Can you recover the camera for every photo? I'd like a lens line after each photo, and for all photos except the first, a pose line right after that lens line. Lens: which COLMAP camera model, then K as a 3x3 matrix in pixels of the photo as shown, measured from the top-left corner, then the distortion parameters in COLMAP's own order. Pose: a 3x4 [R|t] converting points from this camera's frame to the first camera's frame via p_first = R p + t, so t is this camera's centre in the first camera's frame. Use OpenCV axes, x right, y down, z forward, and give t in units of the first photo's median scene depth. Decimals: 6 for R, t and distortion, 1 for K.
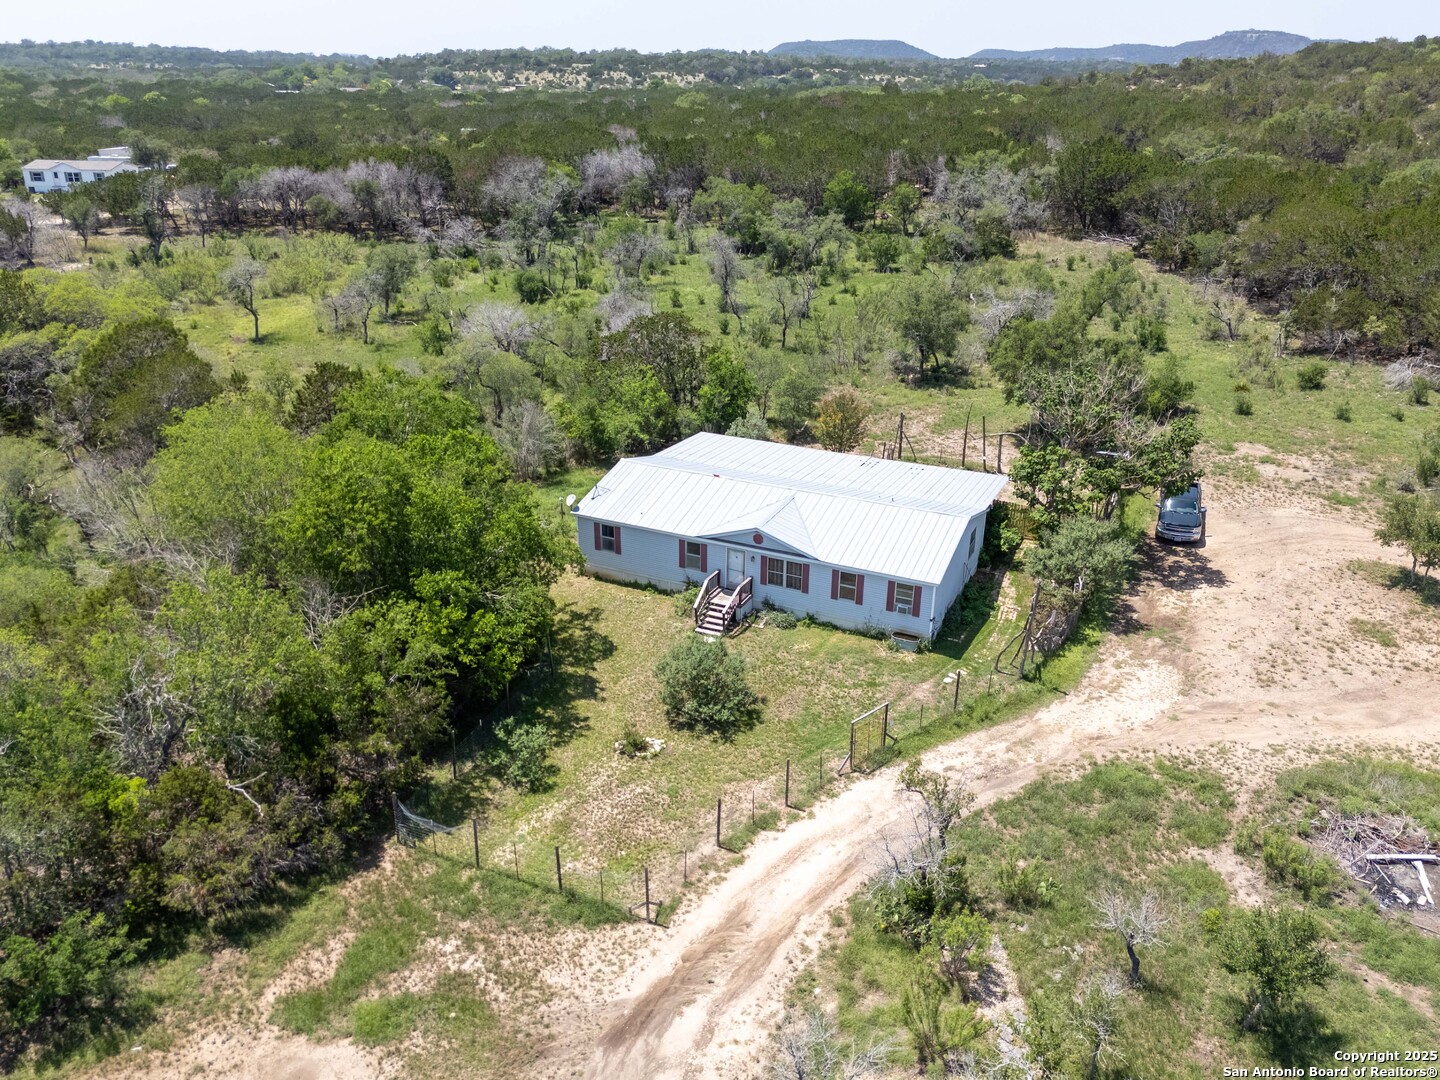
lens RADIAL K [[1061.3, 0, 716.1], [0, 1061.3, 541.5], [0, 0, 1]] dist [0.066209, -0.057475]
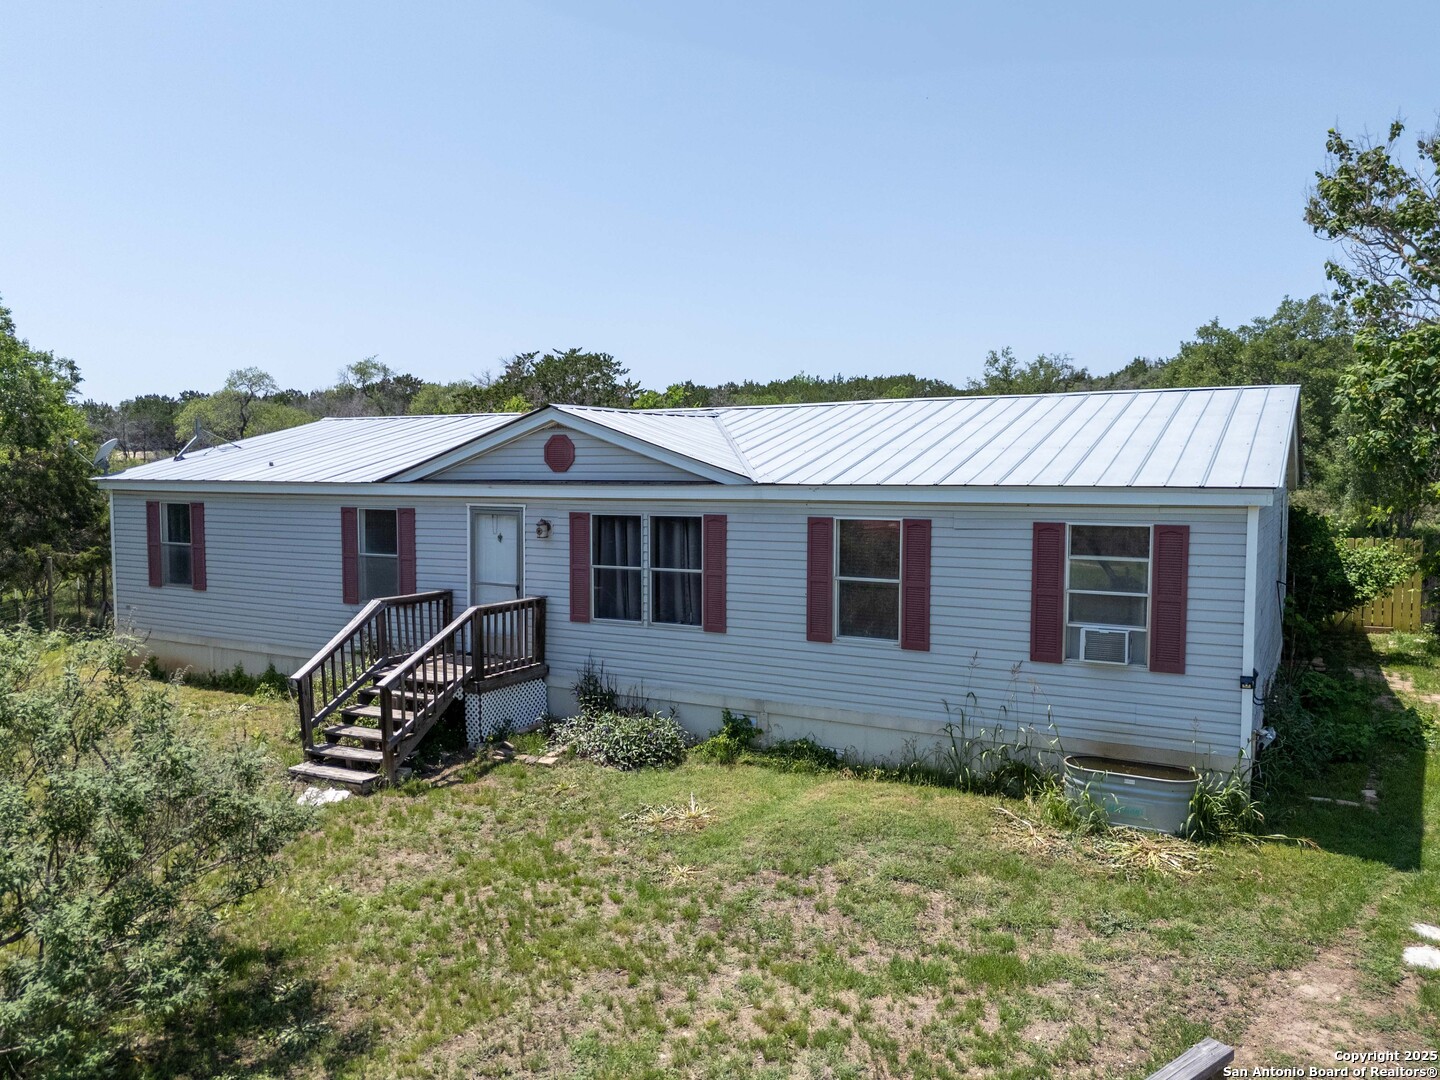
lens RADIAL K [[1061.3, 0, 716.1], [0, 1061.3, 541.5], [0, 0, 1]] dist [0.066209, -0.057475]
pose [[0.997676, -0.002340, -0.068098, 0.121191], [-0.020324, 0.943698, -0.330182, 0.137185], [0.065037, 0.330799, 0.941458, 0.869102]]
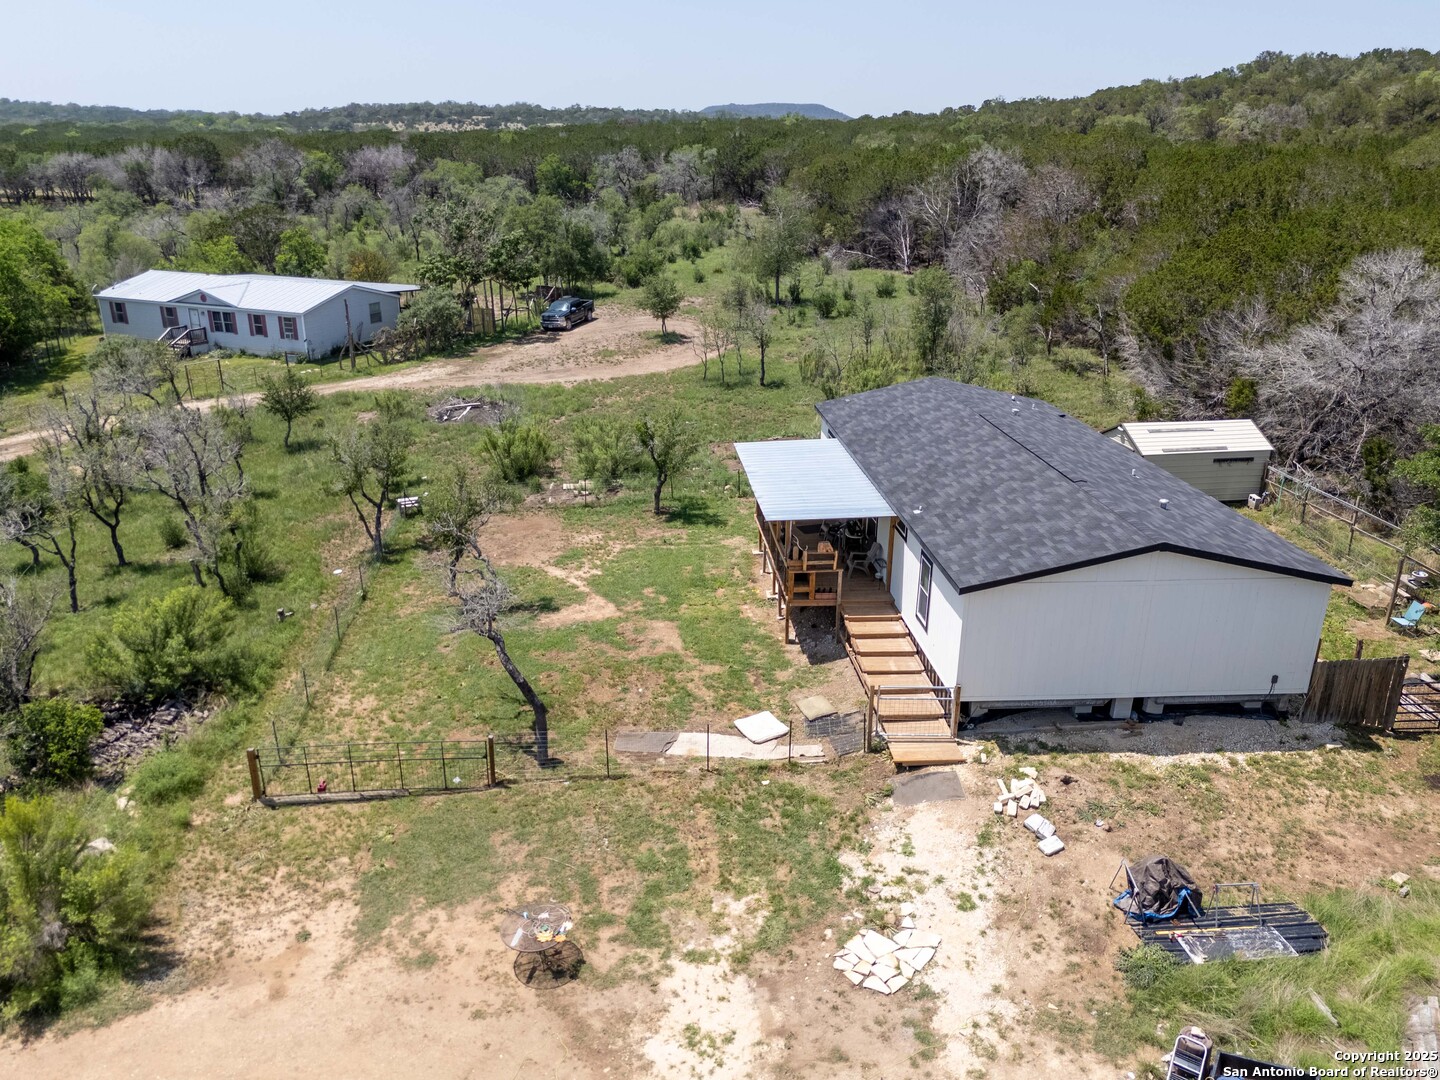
lens RADIAL K [[1063.8, 0, 716.4], [0, 1063.8, 541.1], [0, 0, 1]] dist [0.061197, -0.042933]
pose [[0.998637, -0.019920, 0.048250, 0.796363], [0.022436, 0.998385, -0.052189, 0.507819], [-0.047132, 0.053200, 0.997471, -0.608136]]
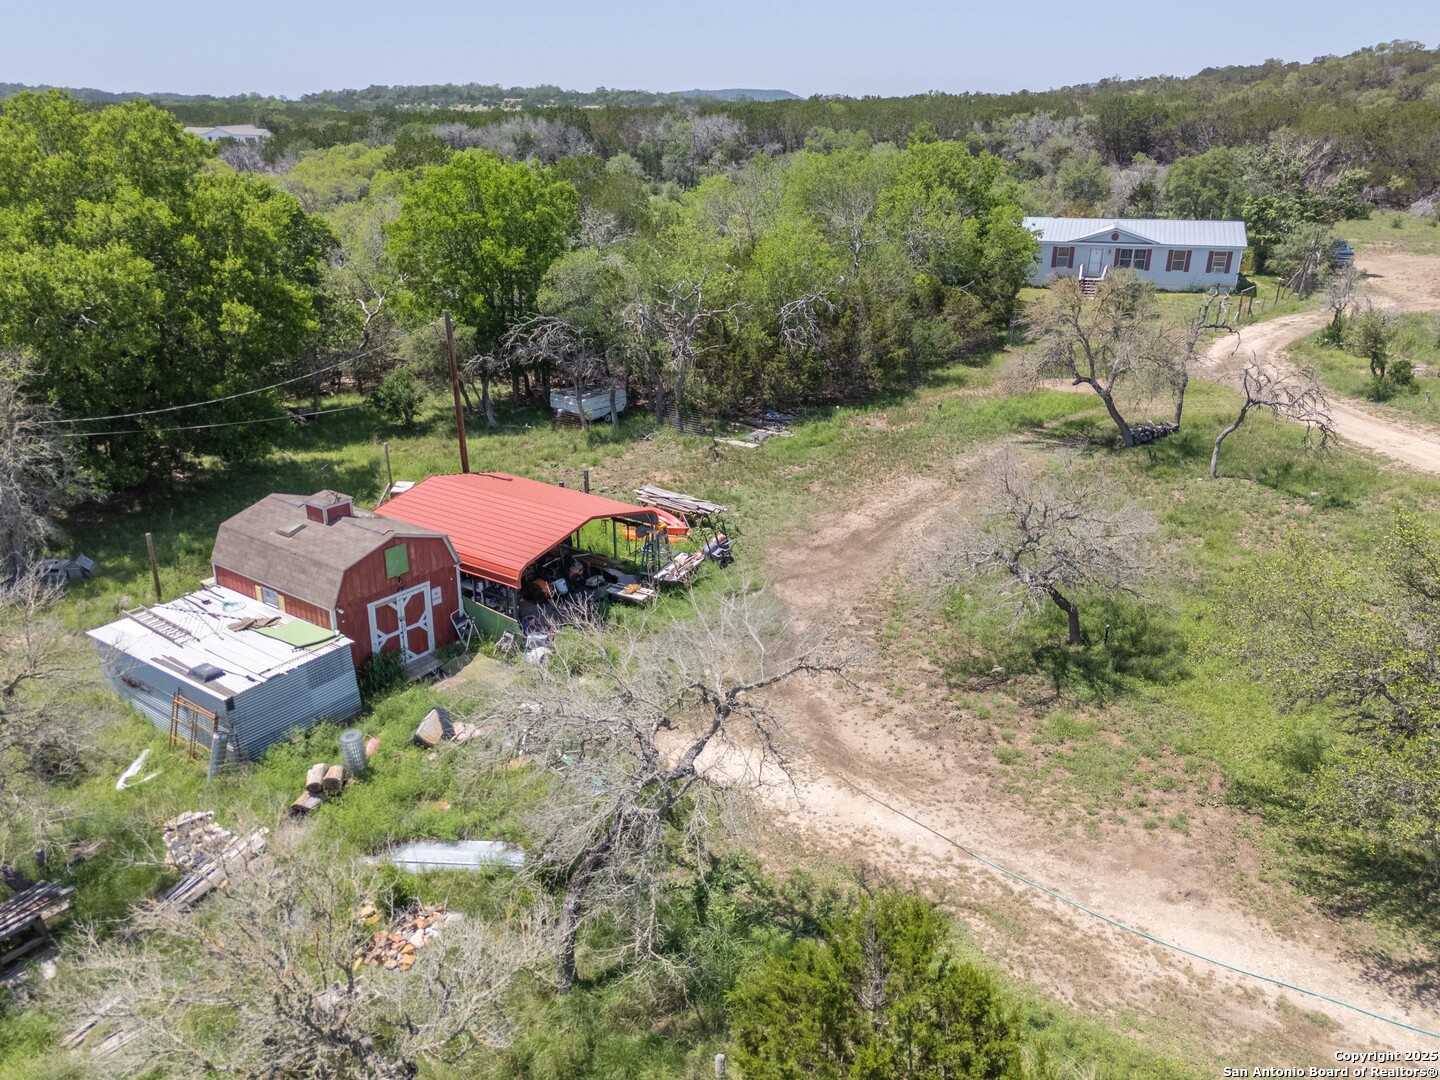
lens RADIAL K [[1063.8, 0, 716.4], [0, 1063.8, 541.1], [0, 0, 1]] dist [0.061197, -0.042933]
pose [[0.994564, -0.037605, 0.097094, -0.841845], [0.041673, 0.998322, -0.040210, 0.570086], [-0.095419, 0.044038, 0.994463, -0.585388]]
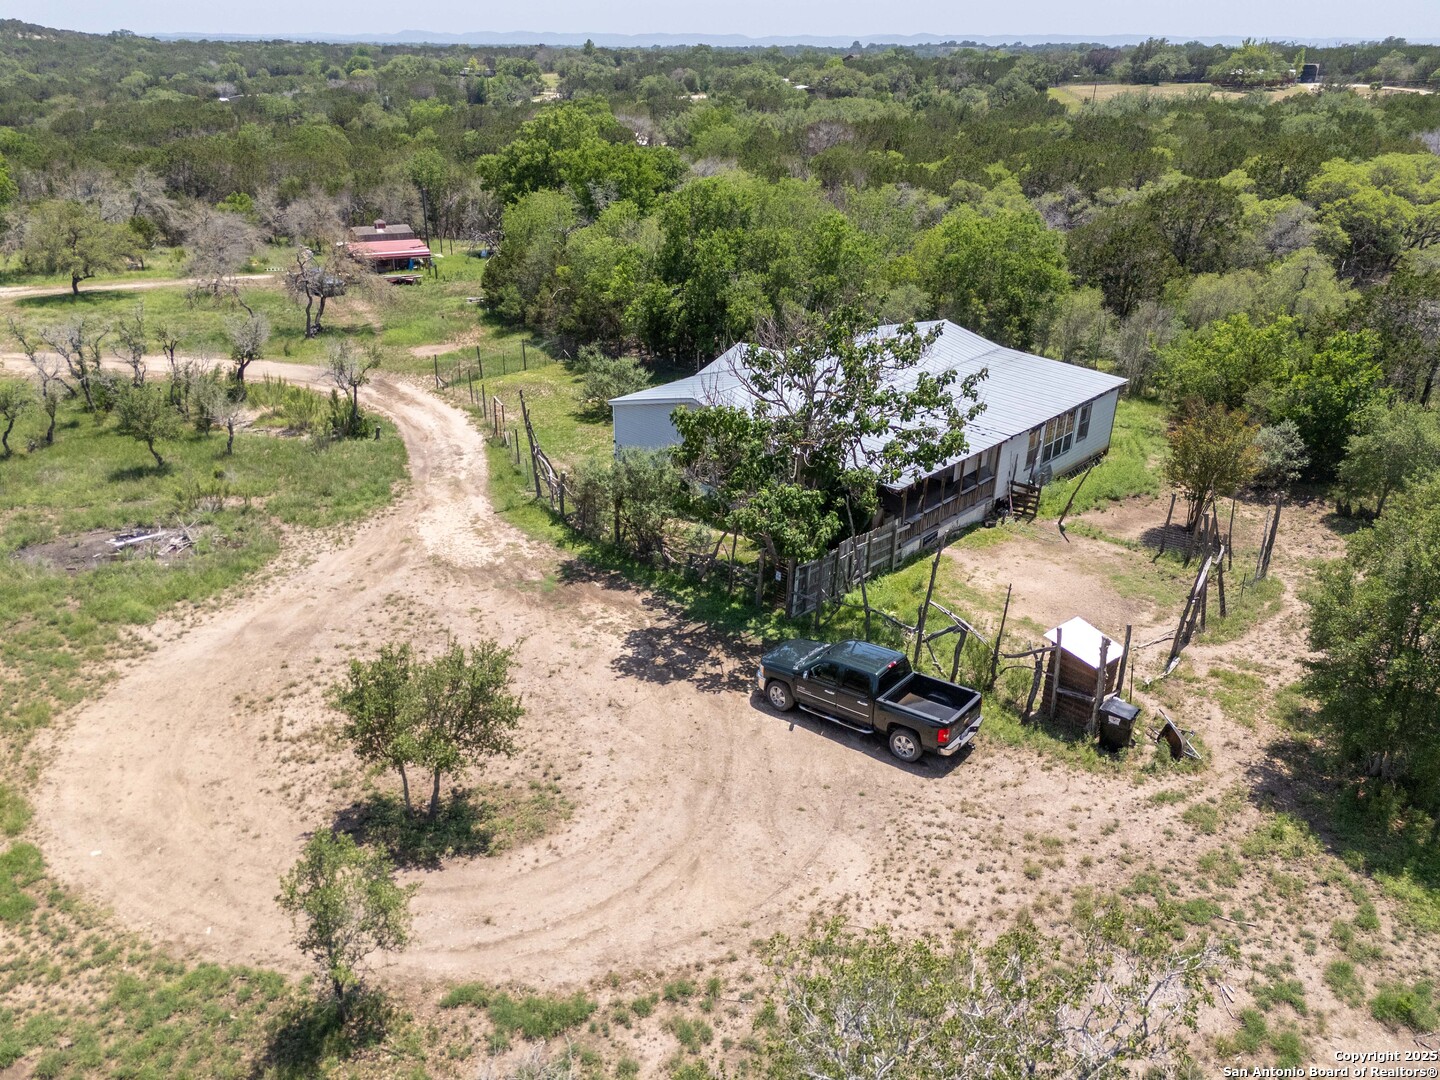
lens RADIAL K [[1061.3, 0, 716.1], [0, 1061.3, 541.5], [0, 0, 1]] dist [0.066209, -0.057475]
pose [[-0.278241, 0.398591, -0.873904, 1.211168], [-0.405471, 0.776048, 0.483056, -0.415334], [0.870732, 0.488749, -0.054311, 1.328597]]
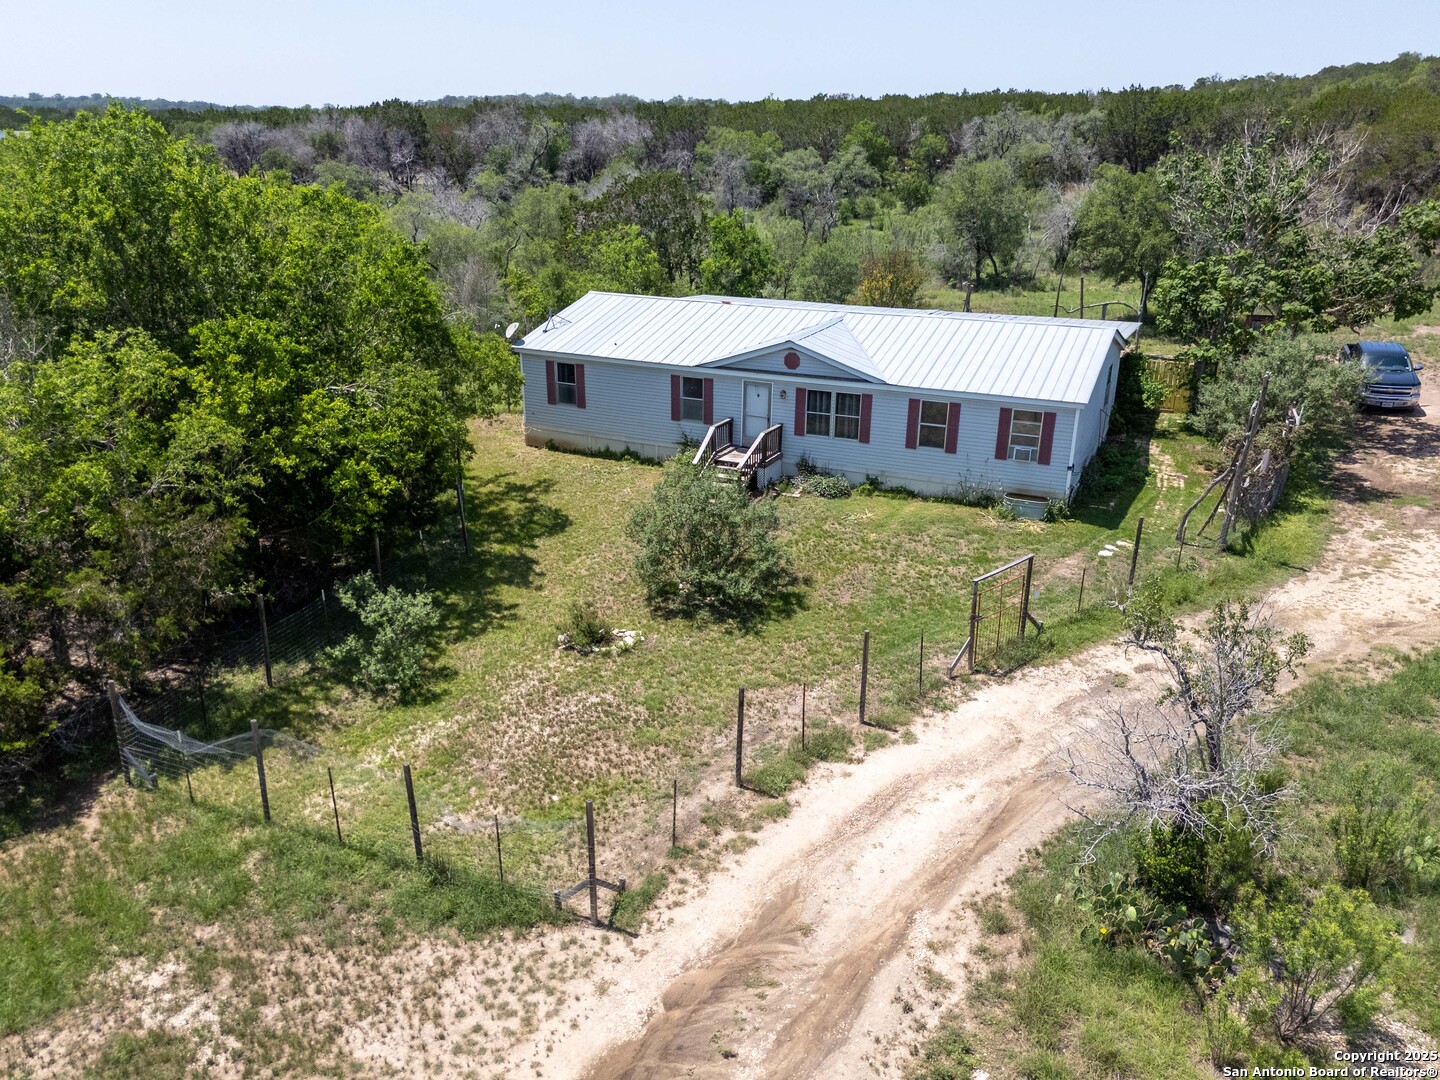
lens RADIAL K [[1063.8, 0, 716.4], [0, 1063.8, 541.1], [0, 0, 1]] dist [0.061197, -0.042933]
pose [[1.000000, 0.000106, -0.000526, -0.007520], [-0.000133, 0.998642, -0.052106, 0.168668], [0.000520, 0.052106, 0.998641, 0.413257]]
